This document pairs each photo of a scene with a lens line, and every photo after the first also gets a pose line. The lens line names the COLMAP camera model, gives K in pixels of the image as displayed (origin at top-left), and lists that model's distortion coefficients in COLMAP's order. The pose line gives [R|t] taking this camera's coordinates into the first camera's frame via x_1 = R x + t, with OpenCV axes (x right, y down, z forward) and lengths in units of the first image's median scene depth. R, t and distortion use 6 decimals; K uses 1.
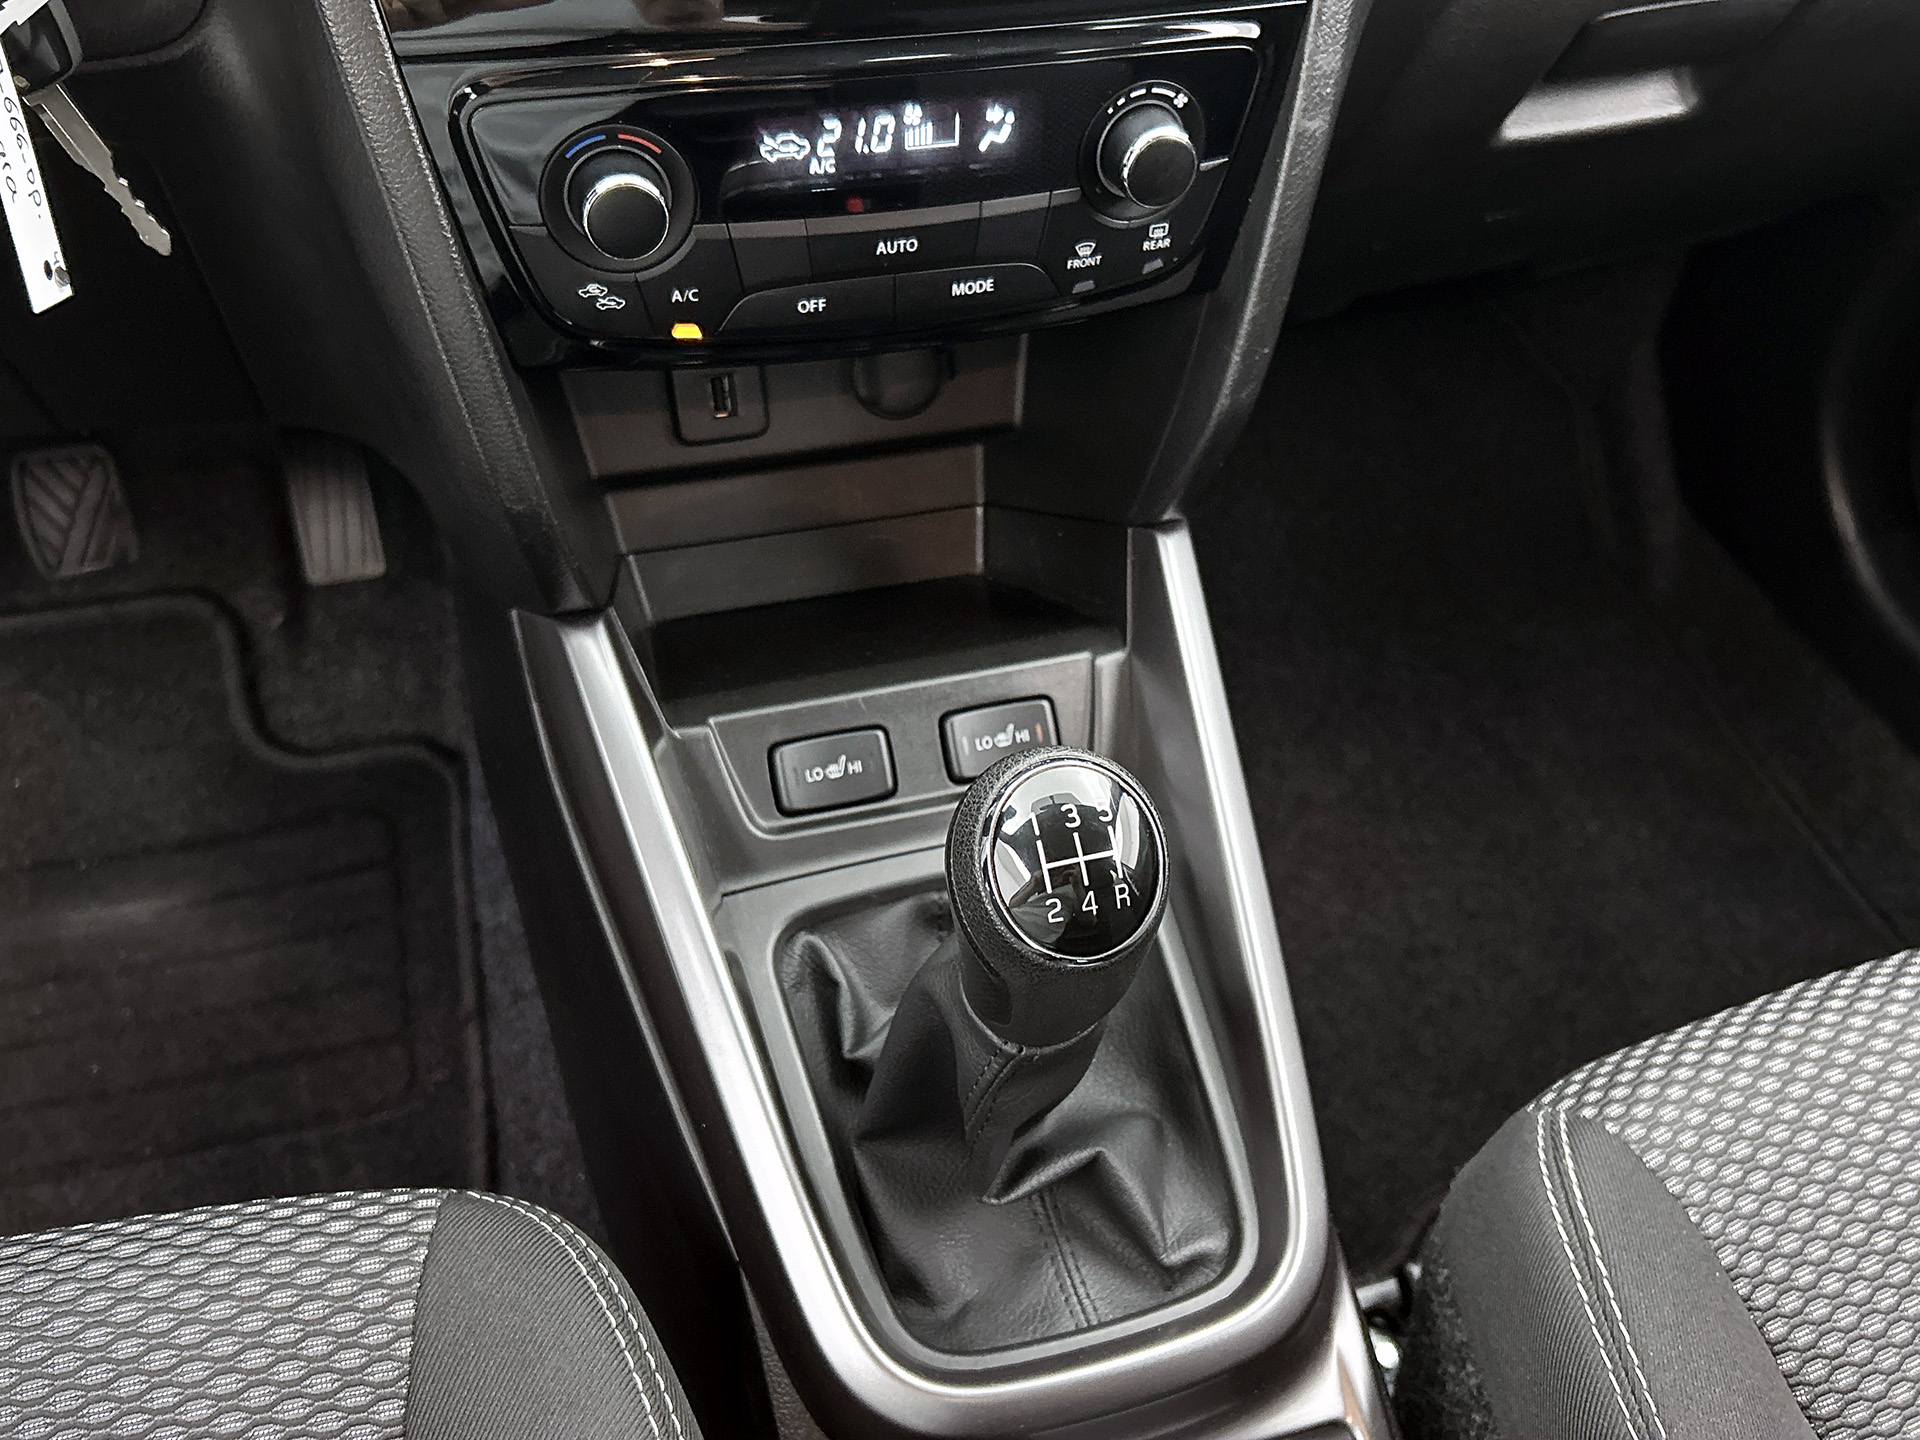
lens RADIAL K [[1673.3, 0, 966.1], [0, 1673.3, 734.5], [0, 0, 1]] dist [0.030294, -0.034258]
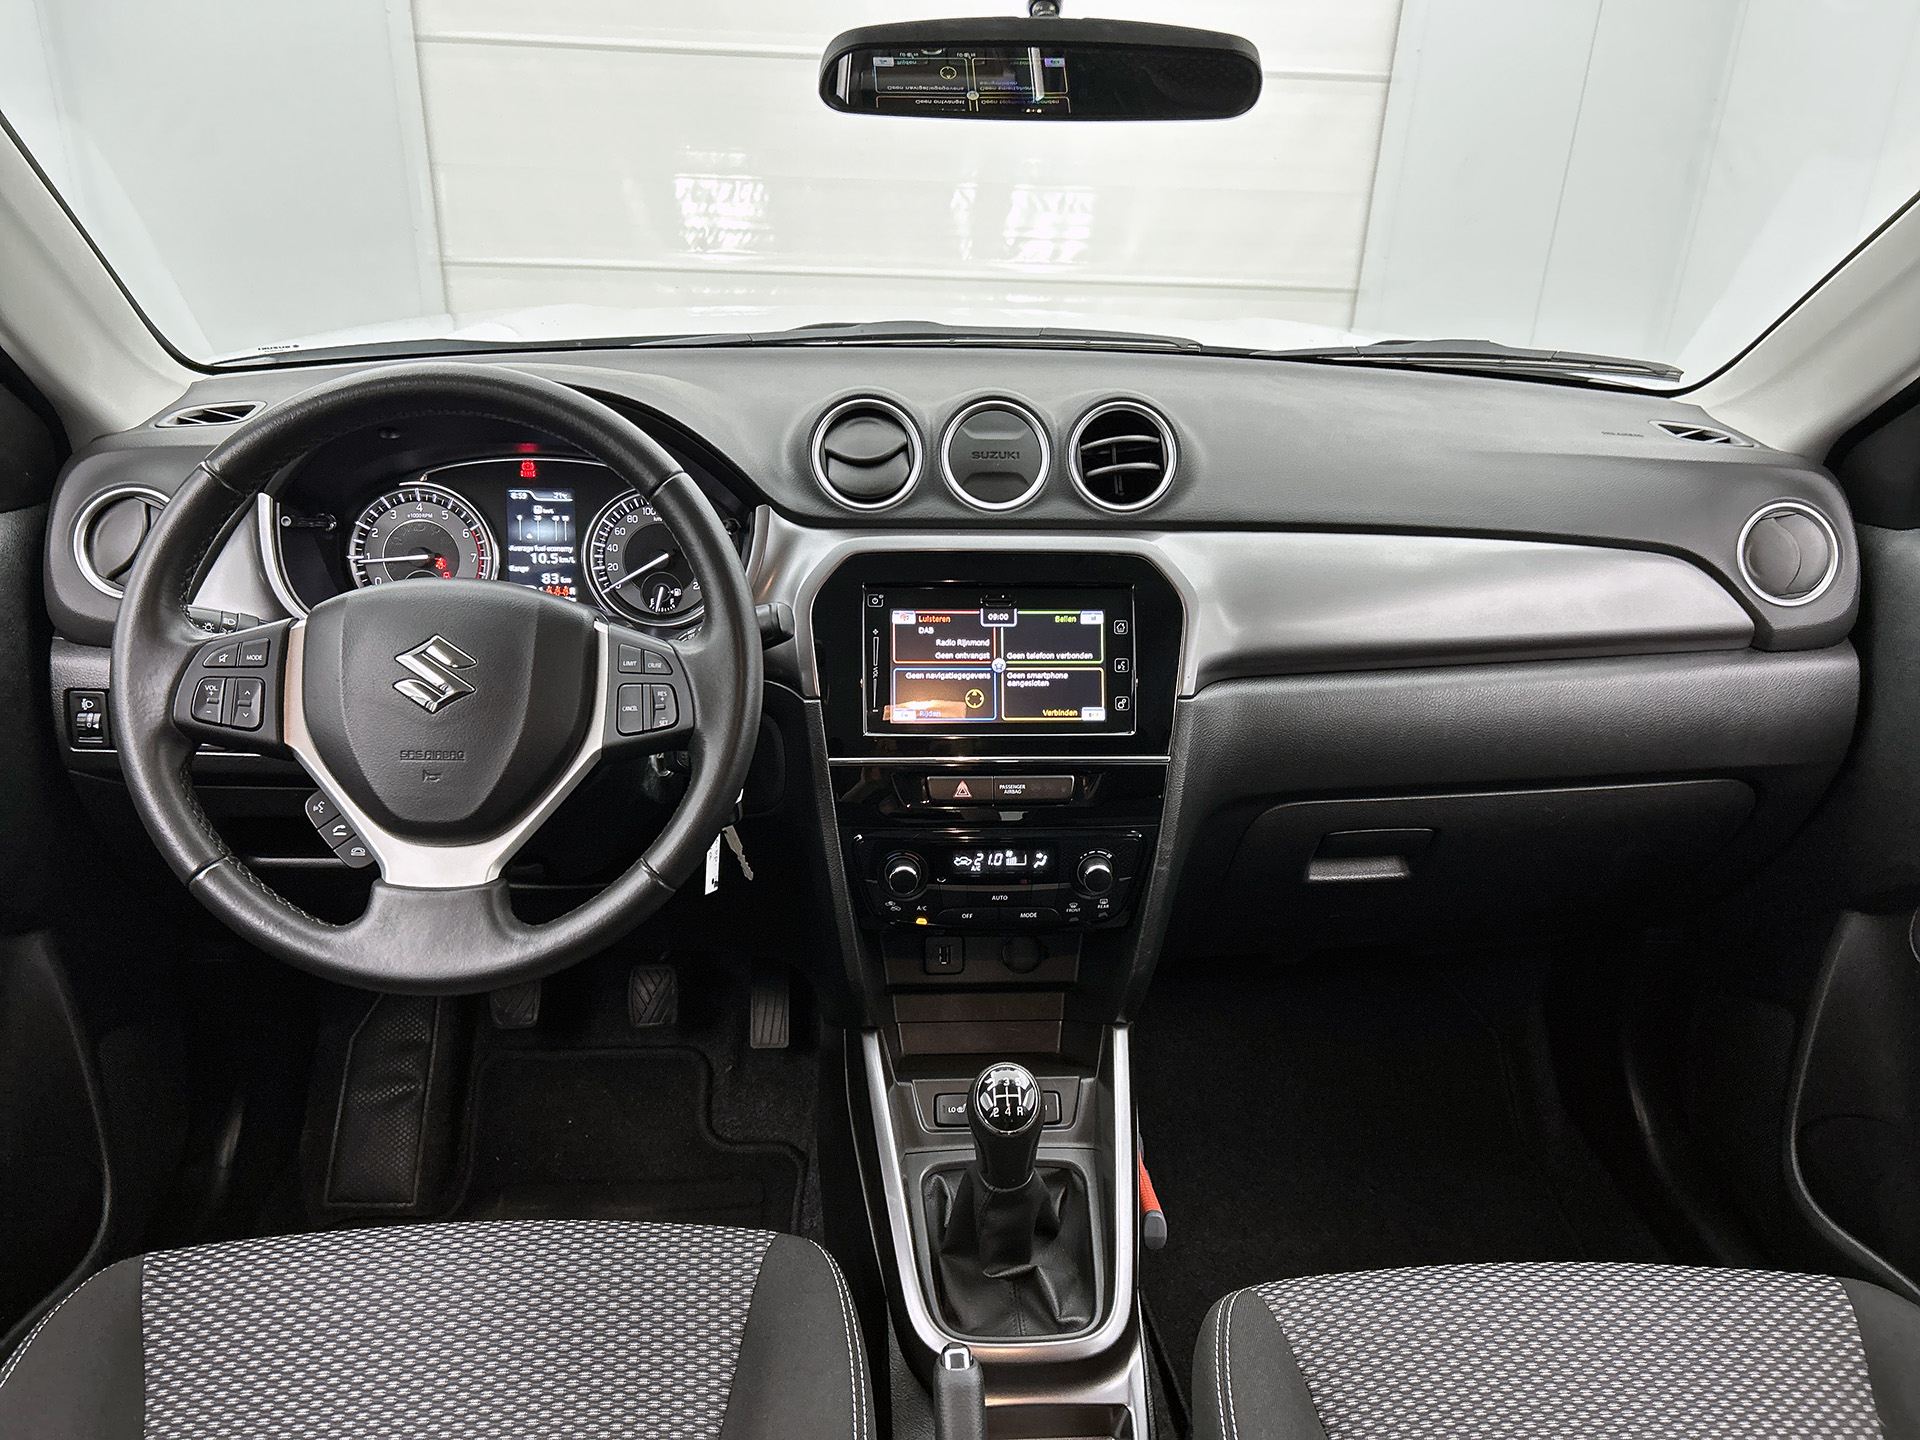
lens RADIAL K [[1464.0, 0, 966.8], [0, 1464.0, 725.5], [0, 0, 1]] dist [0.055728, -0.071140]
pose [[0.973193, 0.058463, -0.222434, 0.414844], [-0.142591, 0.912211, -0.384108, 0.373084], [0.180451, 0.405529, 0.896094, -1.250505]]
